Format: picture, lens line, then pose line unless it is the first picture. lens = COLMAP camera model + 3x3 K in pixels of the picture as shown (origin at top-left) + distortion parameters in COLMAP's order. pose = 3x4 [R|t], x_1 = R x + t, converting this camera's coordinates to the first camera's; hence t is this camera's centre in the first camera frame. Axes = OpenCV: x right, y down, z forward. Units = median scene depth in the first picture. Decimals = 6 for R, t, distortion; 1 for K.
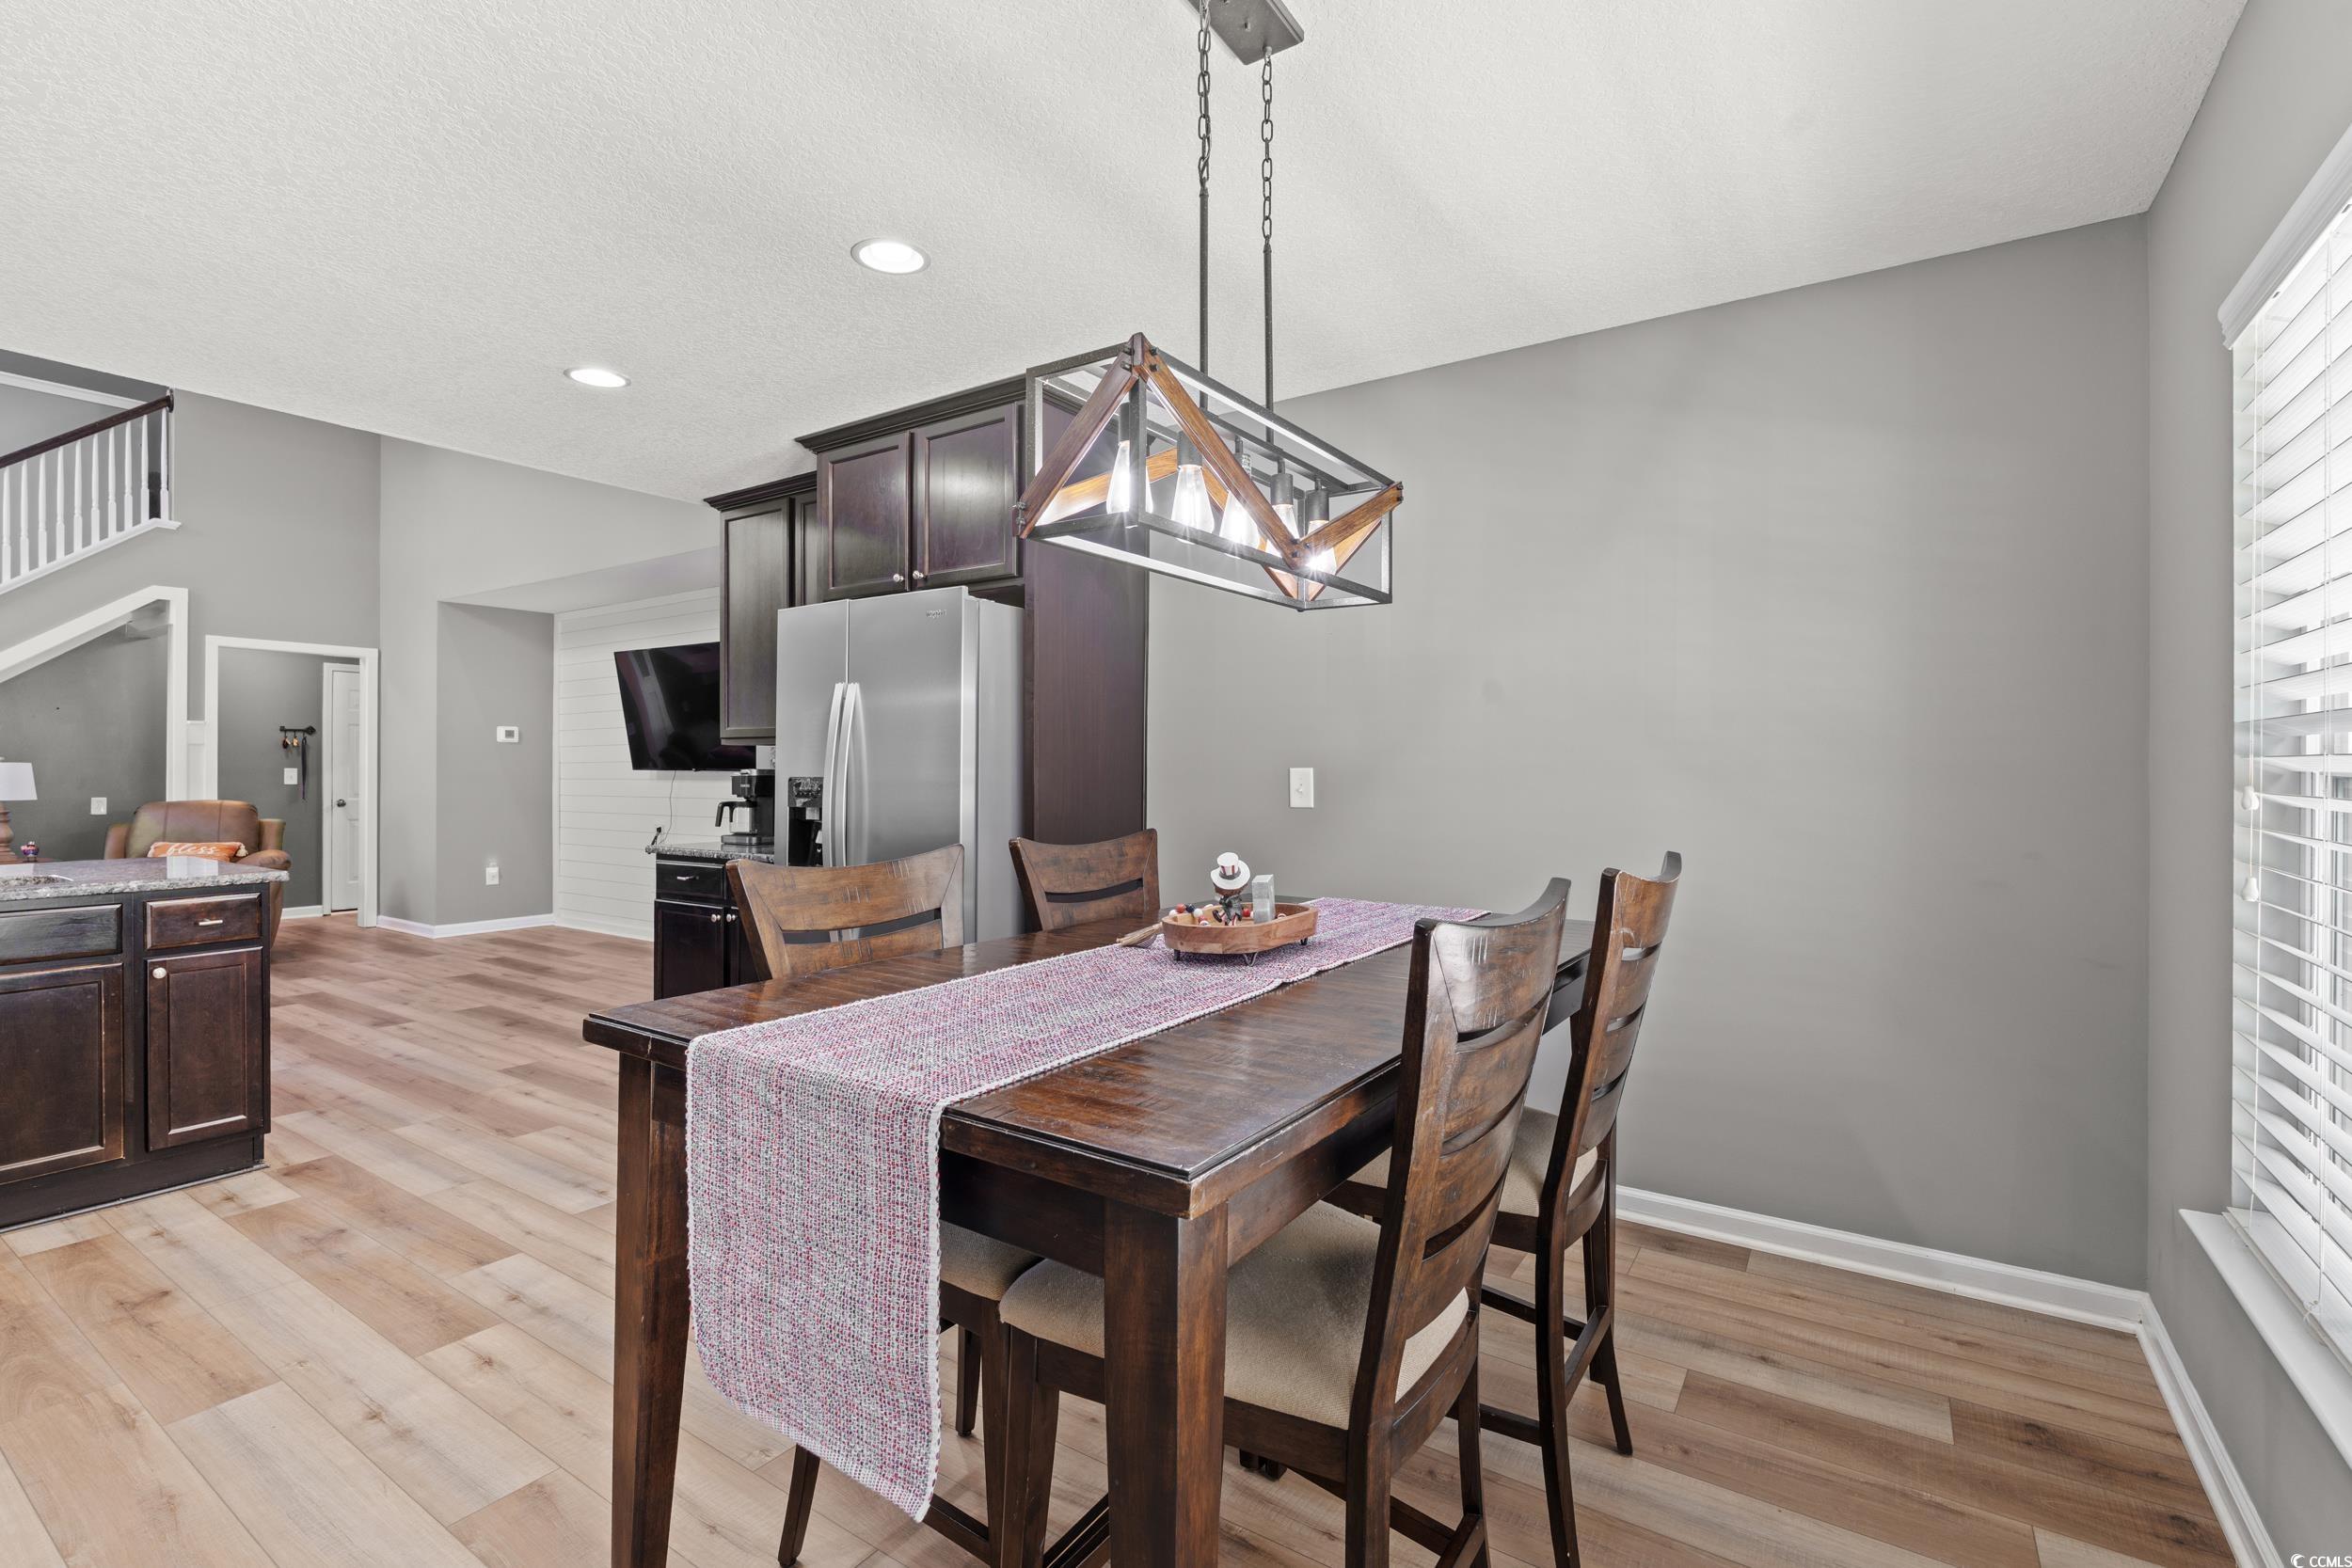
lens RADIAL K [[1050.8, 0, 1152.8], [0, 1050.8, 769.2], [0, 0, 1]] dist [0.001047, 0.000262]
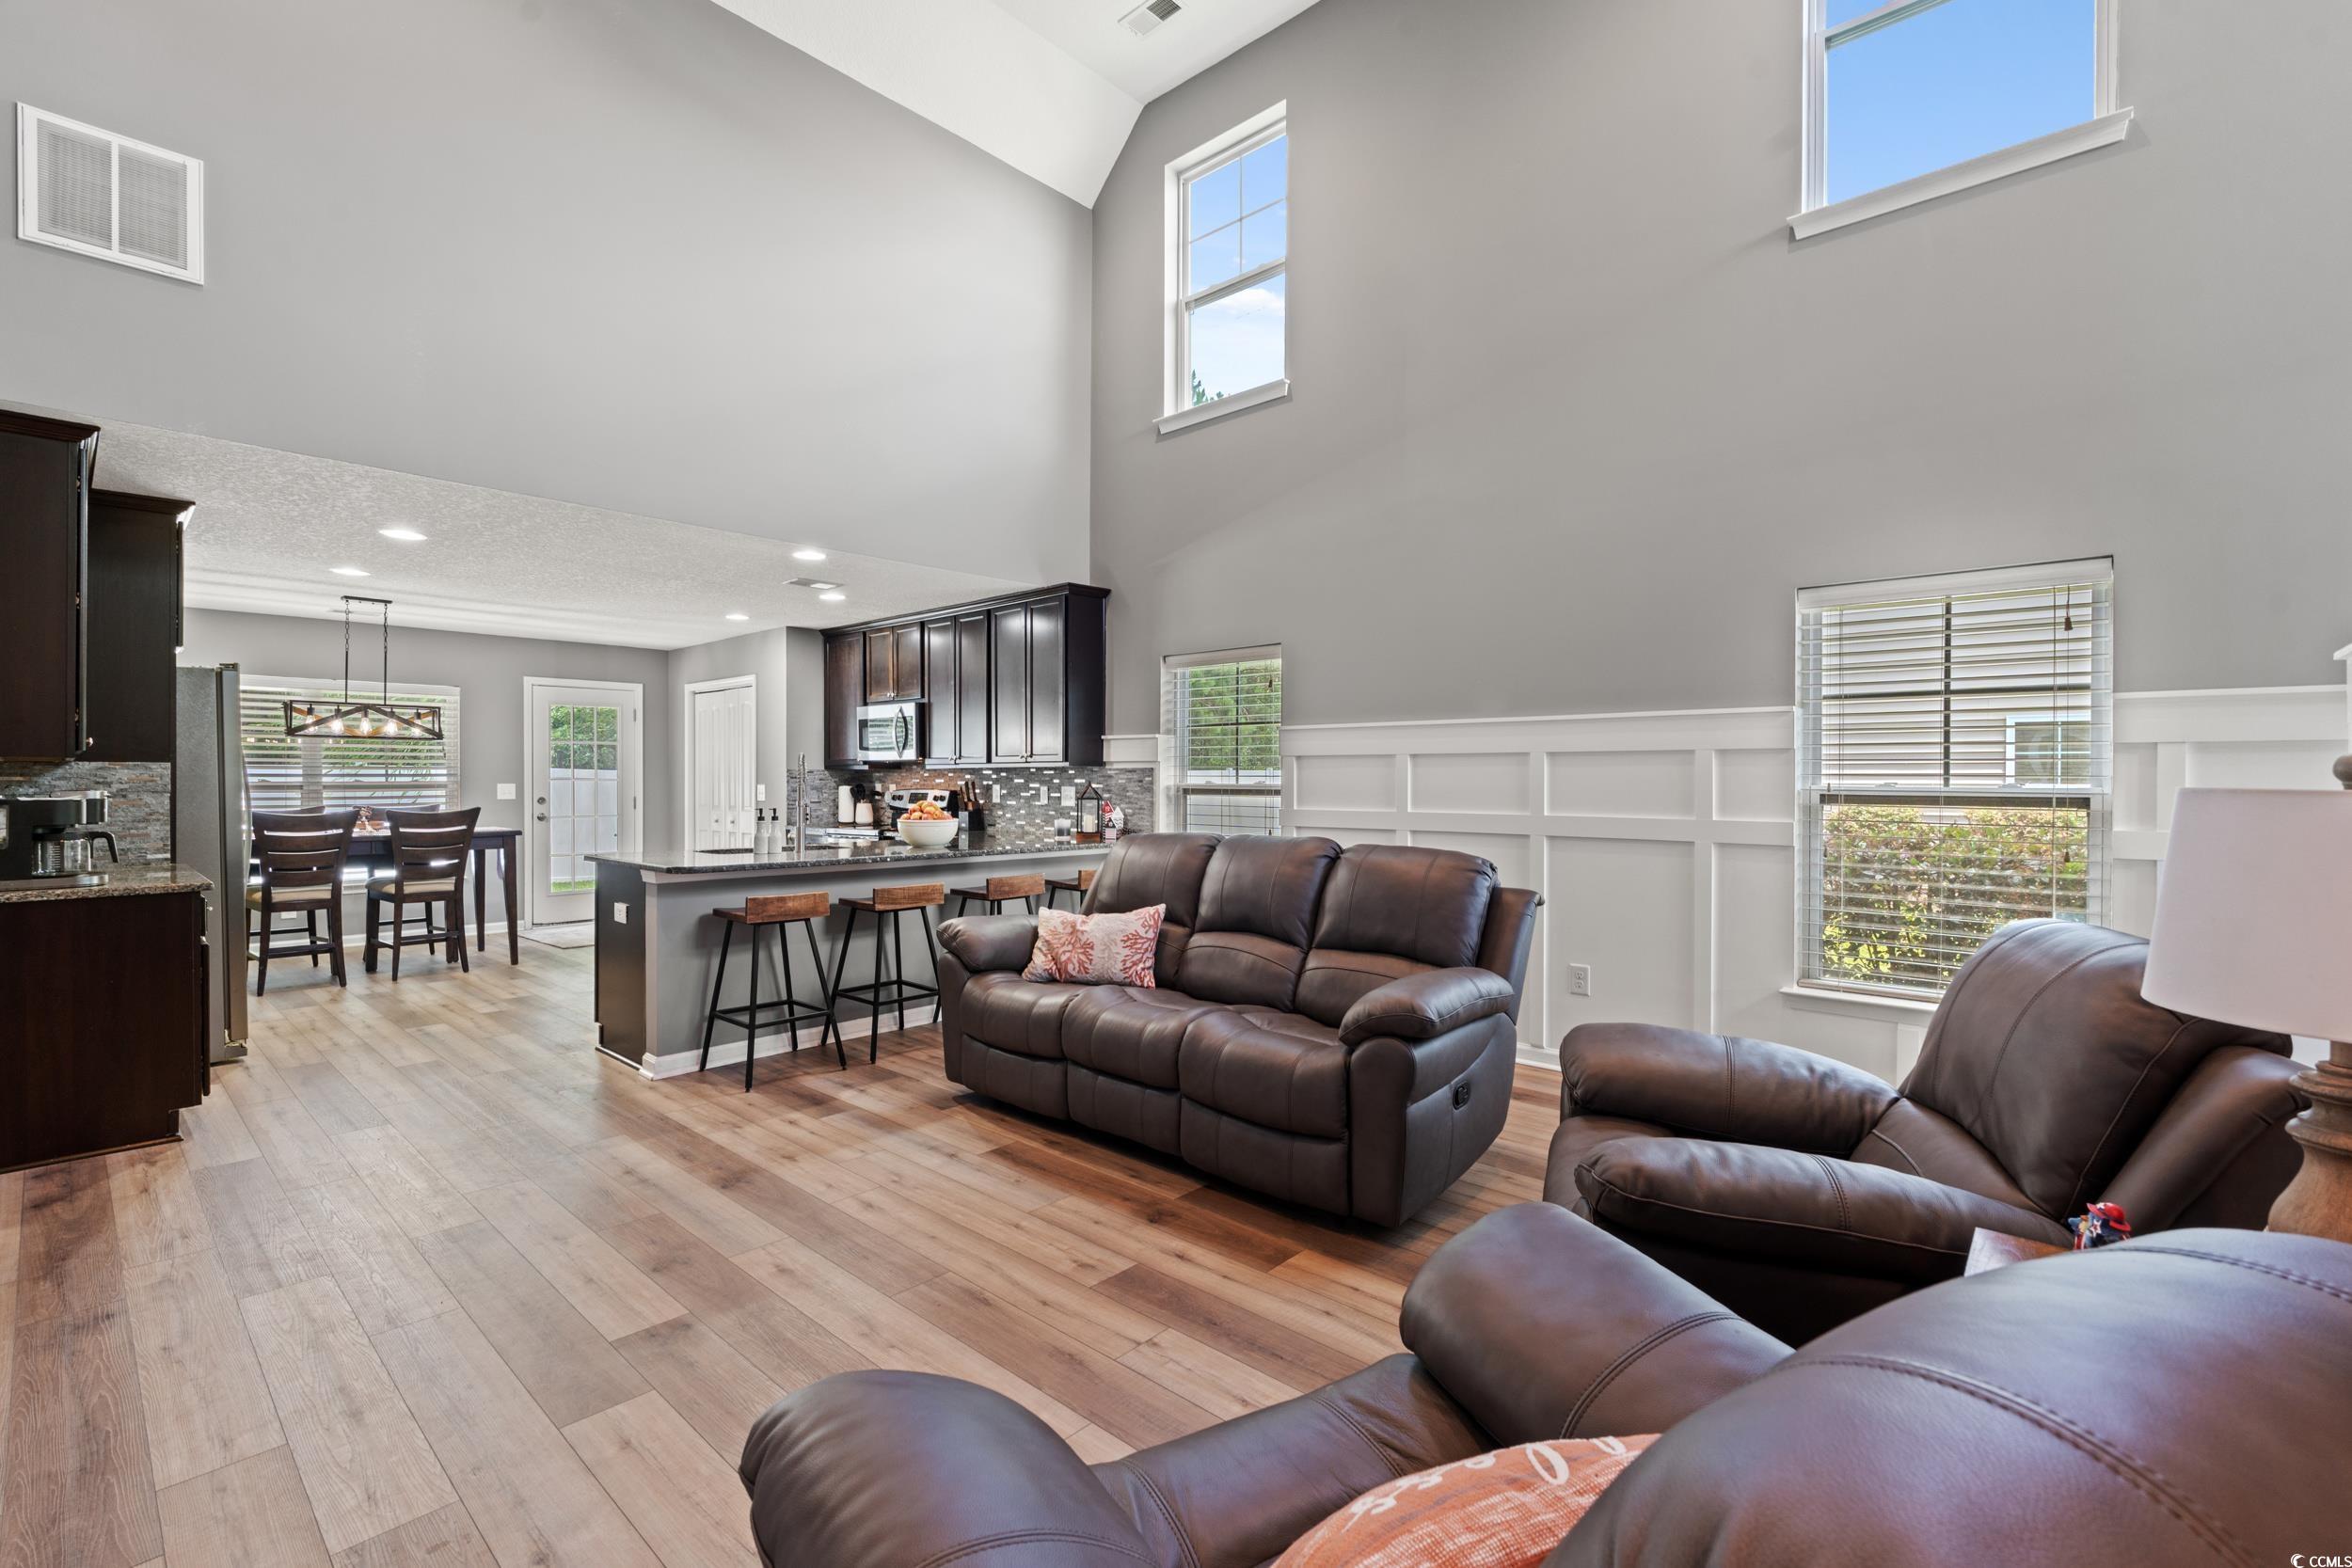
lens RADIAL K [[1025.9, 0, 1174.8], [0, 1025.9, 782.5], [0, 0, 1]] dist [-0.004307, -0.000774]
pose [[-0.991040, -0.003071, 0.133530, -0.798494], [-0.002679, 0.999992, 0.003116, -0.005994], [-0.133538, 0.002730, -0.991040, 1.007089]]
